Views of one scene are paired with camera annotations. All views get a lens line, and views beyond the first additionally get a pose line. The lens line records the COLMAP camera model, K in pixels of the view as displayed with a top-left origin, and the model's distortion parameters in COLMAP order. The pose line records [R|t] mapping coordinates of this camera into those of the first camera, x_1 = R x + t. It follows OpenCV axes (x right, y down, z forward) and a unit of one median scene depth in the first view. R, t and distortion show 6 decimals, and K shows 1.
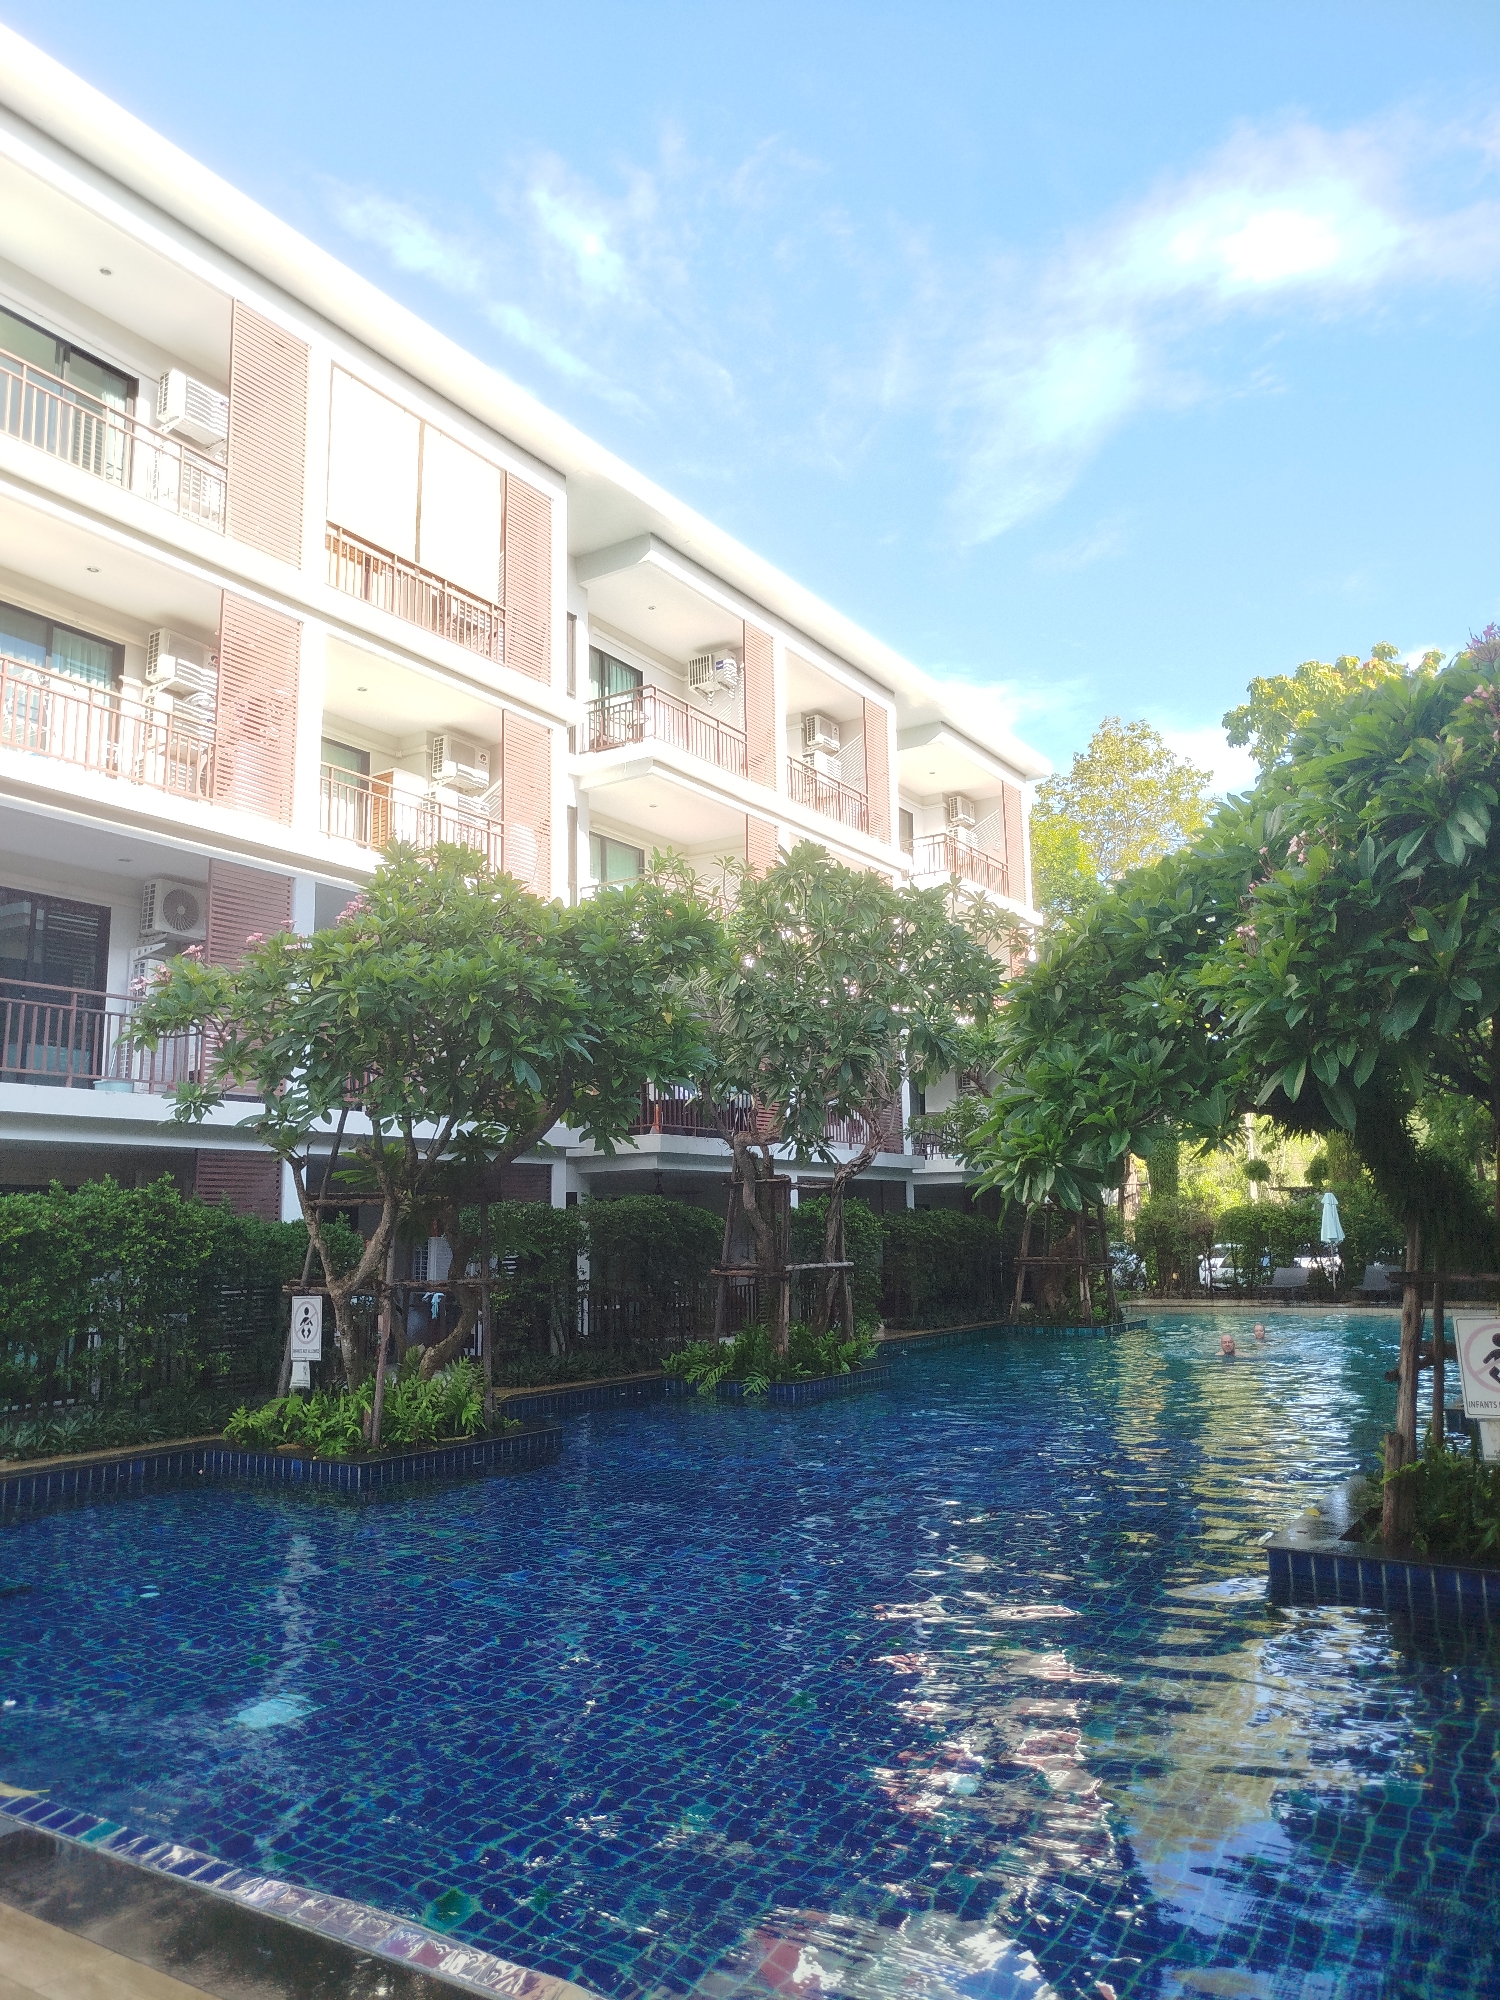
lens RADIAL K [[1402.0, 0, 750.0], [0, 1402.0, 1000.0], [0, 0, 1]] dist [0.000754, -0.001182]
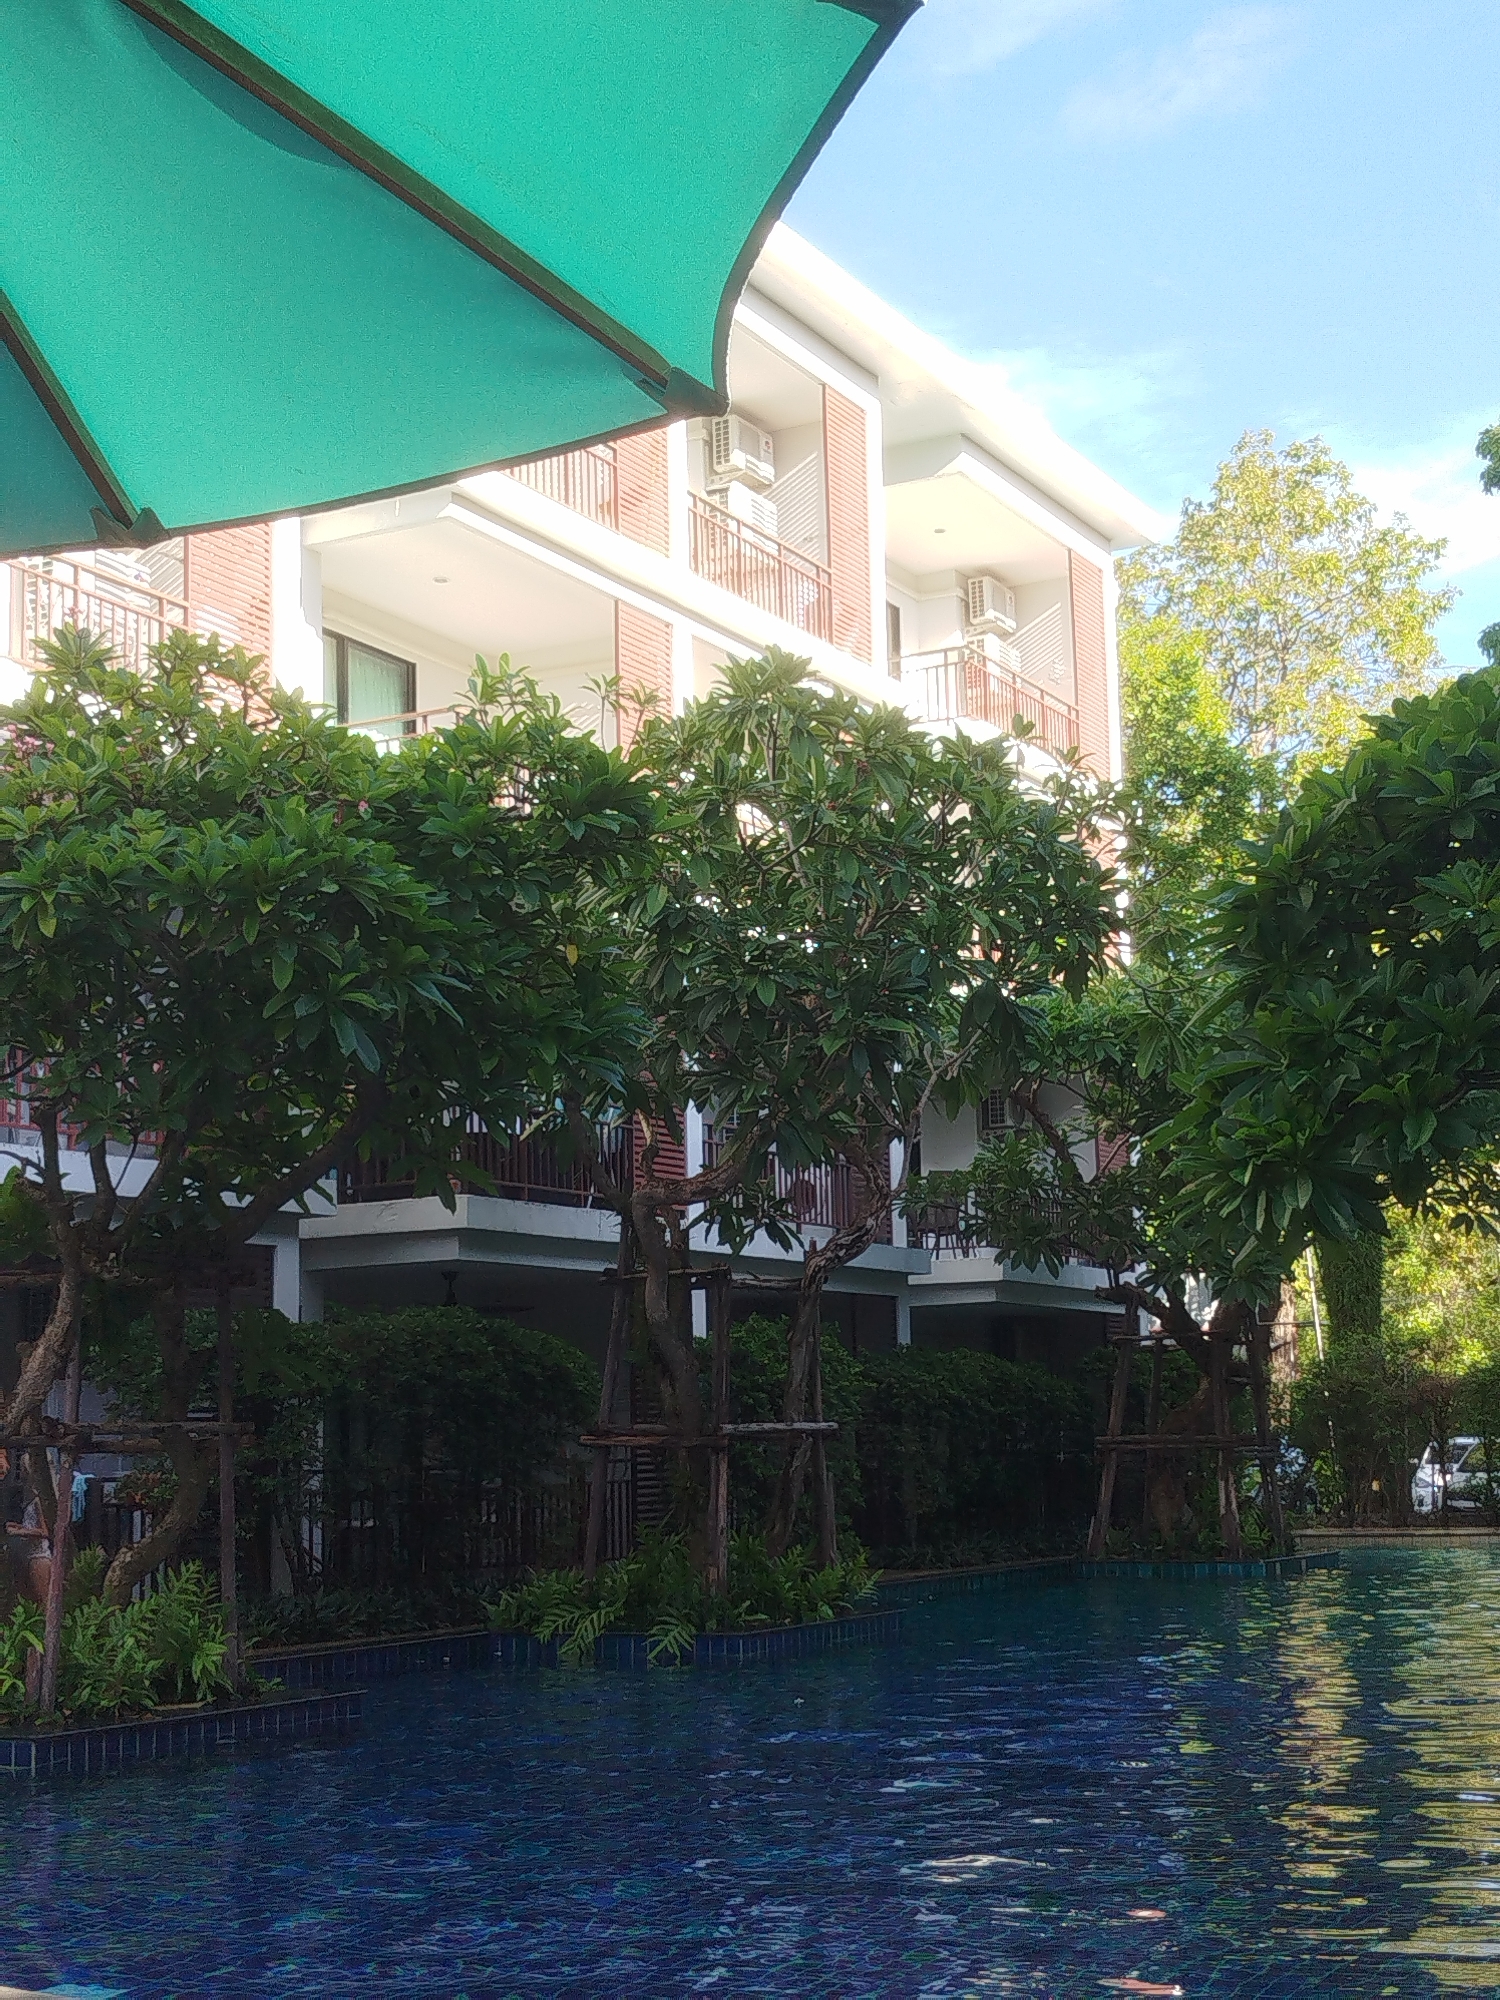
lens RADIAL K [[2782.7, 0, 753.4], [0, 2782.7, 1021.4], [0, 0, 1]] dist [0.099706, -0.671384]
pose [[0.996384, 0.008213, 0.084566, -0.054955], [-0.009476, 0.999849, 0.014542, 0.015770], [-0.084434, -0.015290, 0.996312, -0.083220]]
